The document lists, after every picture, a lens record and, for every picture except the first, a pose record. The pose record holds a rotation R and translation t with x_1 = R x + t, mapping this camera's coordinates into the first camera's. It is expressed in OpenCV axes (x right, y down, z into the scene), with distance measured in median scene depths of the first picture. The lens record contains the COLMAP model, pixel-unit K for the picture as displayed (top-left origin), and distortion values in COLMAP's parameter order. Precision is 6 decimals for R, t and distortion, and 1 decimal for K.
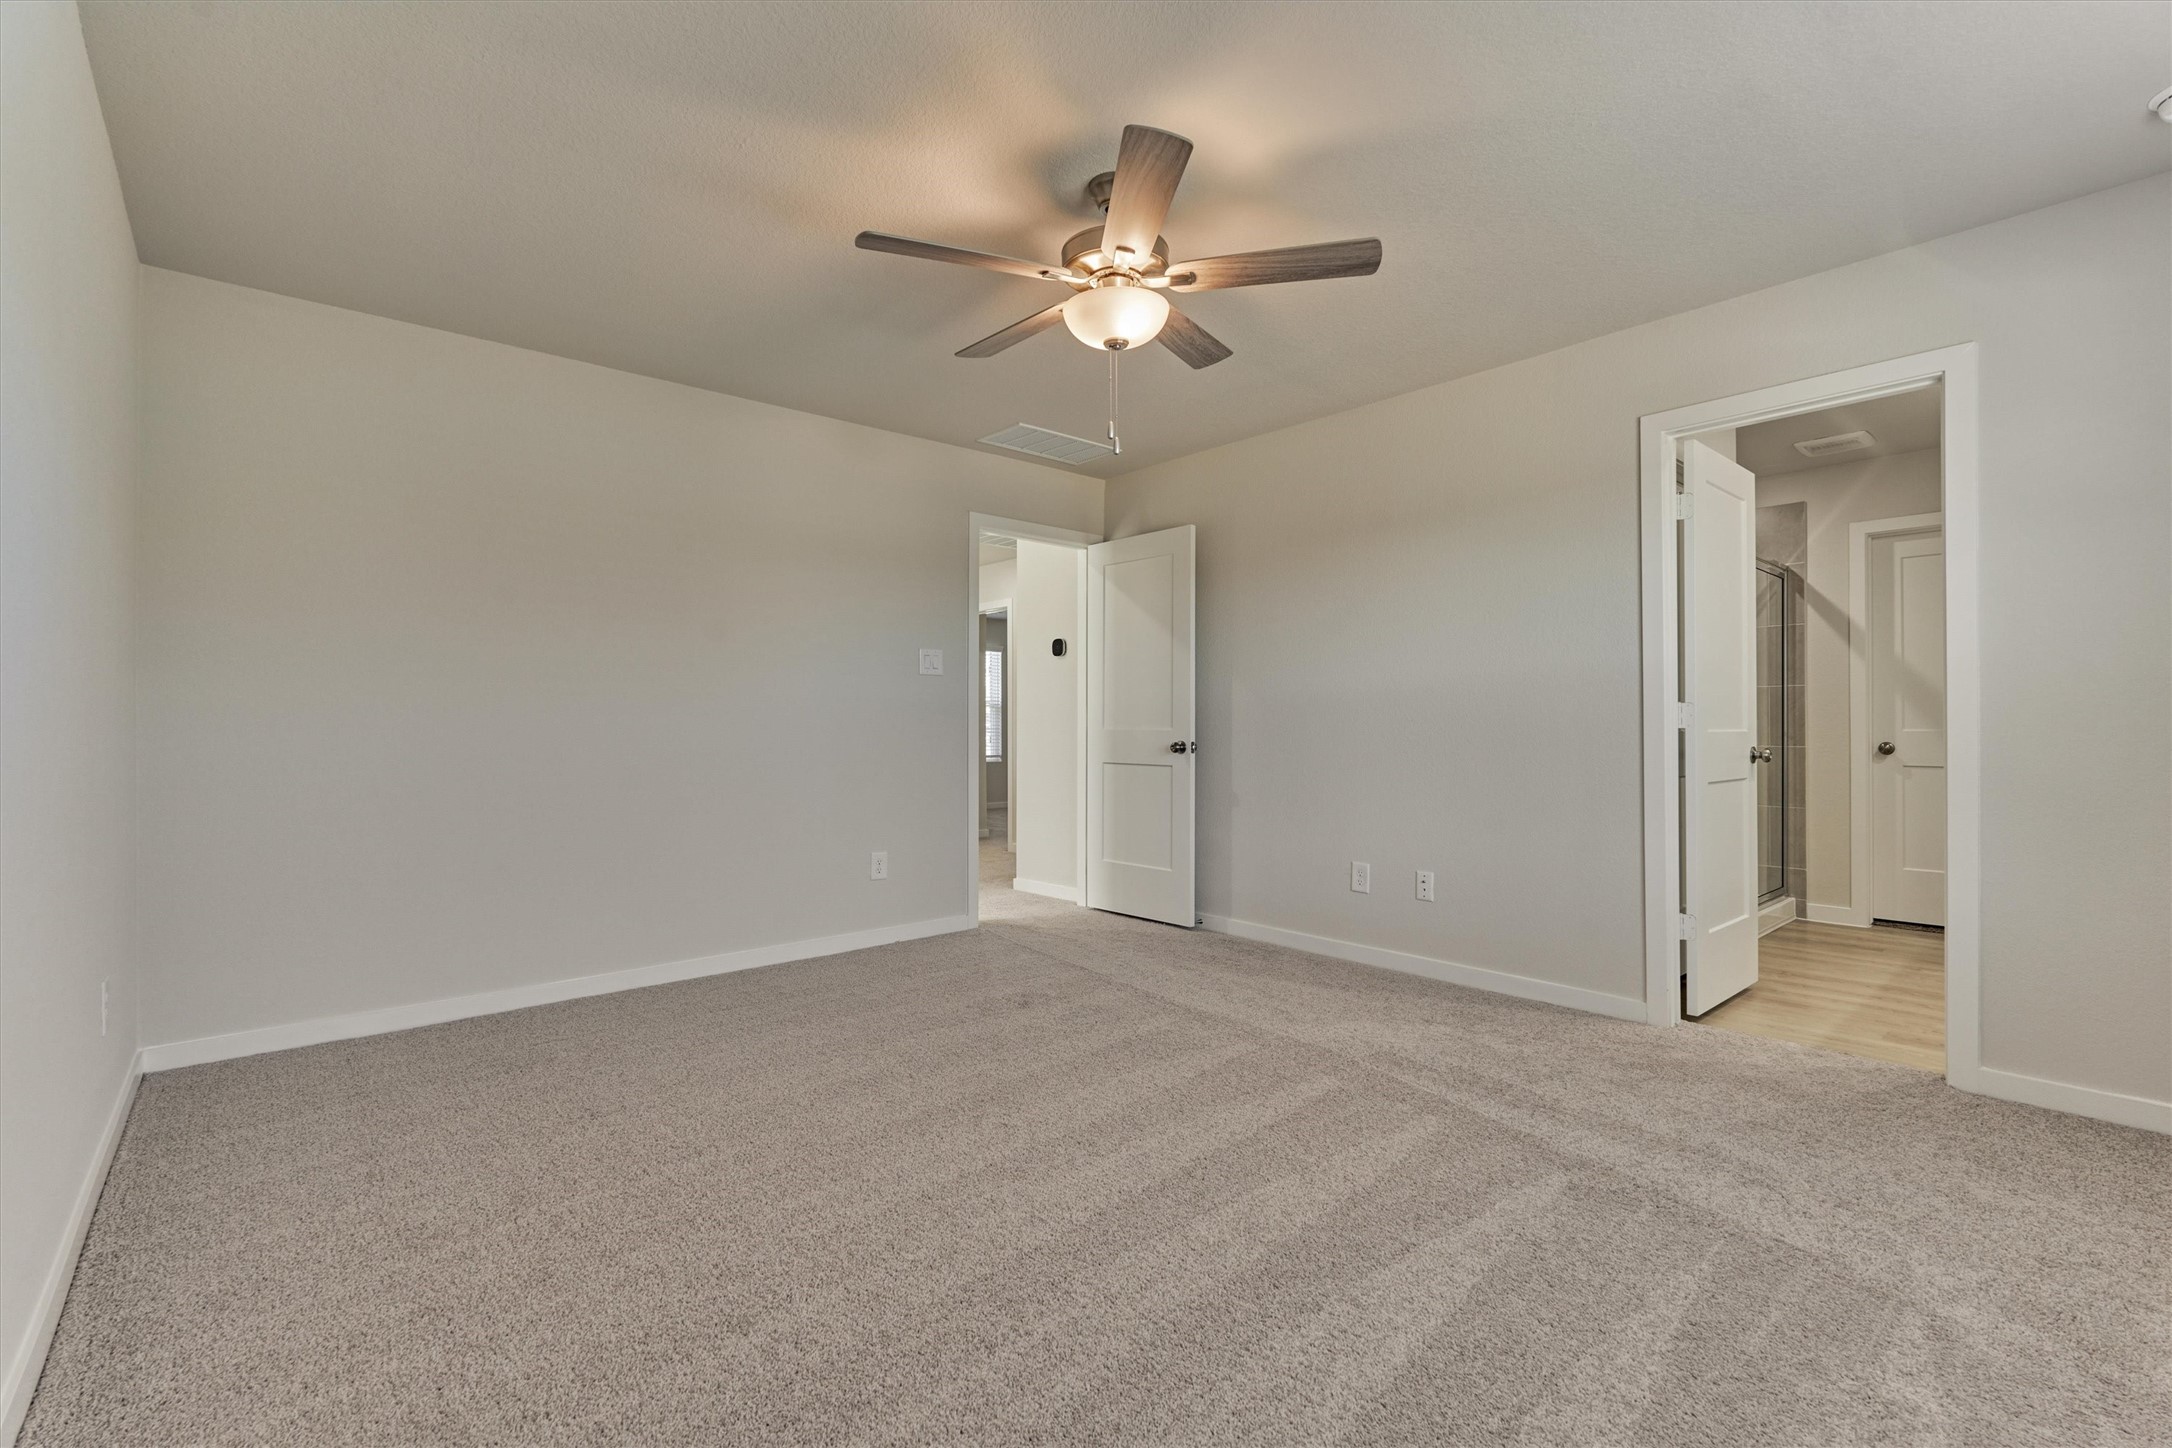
lens RADIAL K [[947.3, 0, 1074.8], [0, 947.3, 723.4], [0, 0, 1]] dist [-0.002107, 0.000249]
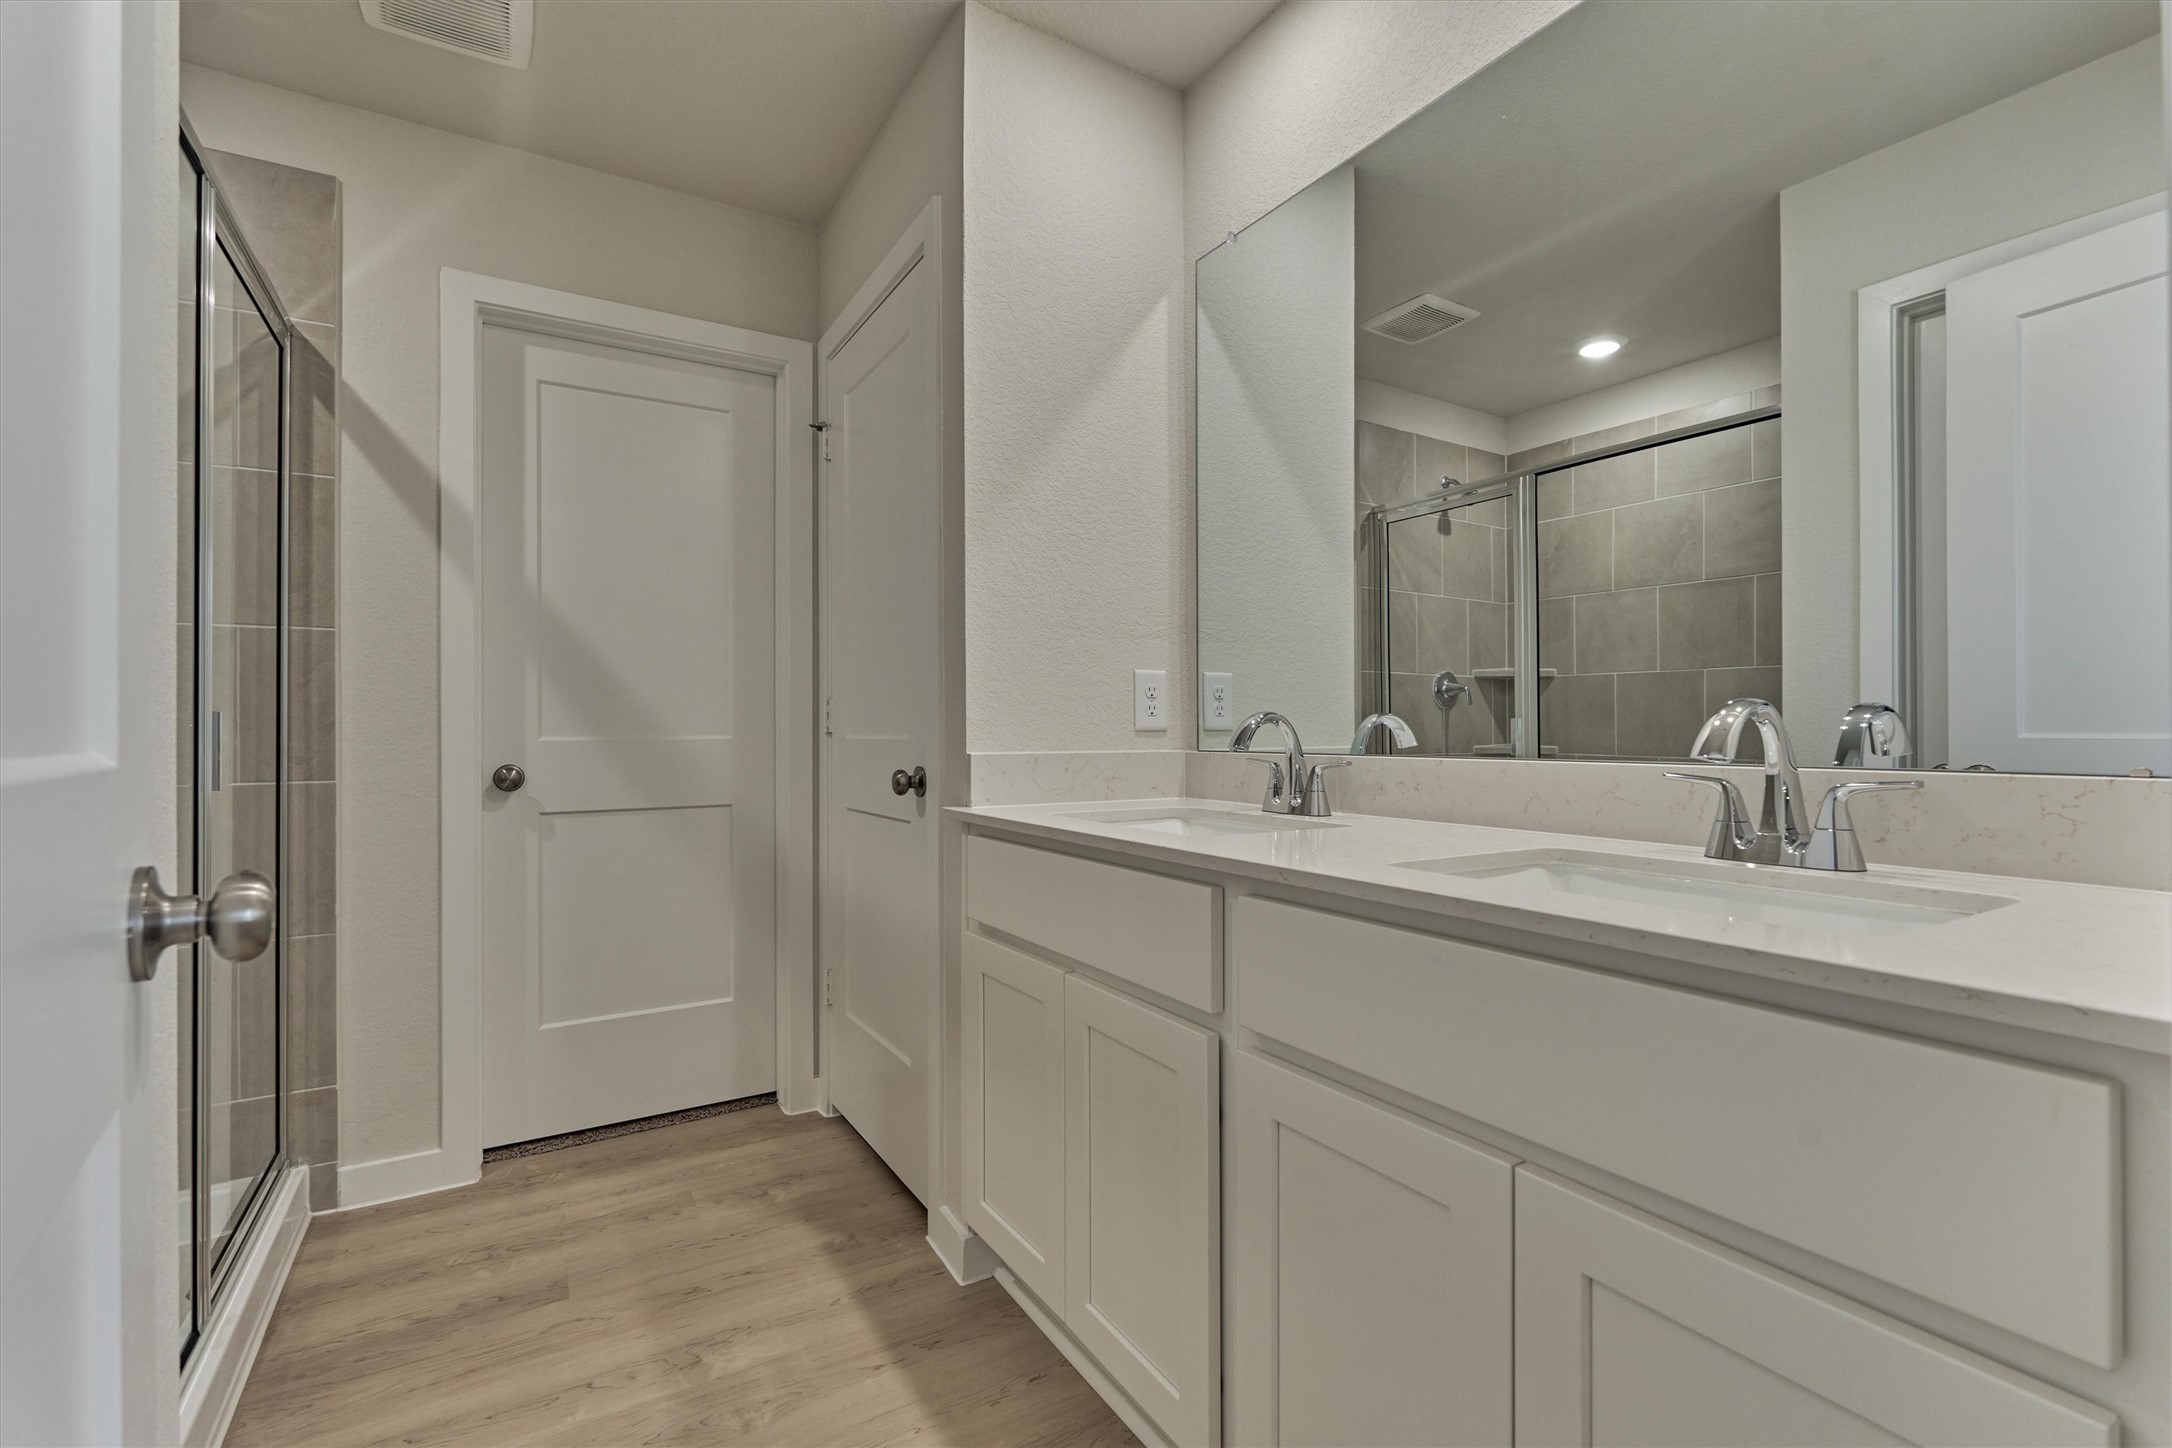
lens RADIAL K [[947.3, 0, 1082.5], [0, 947.3, 725.7], [0, 0, 1]] dist [-0.002107, 0.000249]
pose [[0.201423, 0.002963, 0.979500, 0.442049], [-0.002835, 0.999993, -0.002442, 0.000600], [-0.979500, -0.002285, 0.201430, 0.608309]]
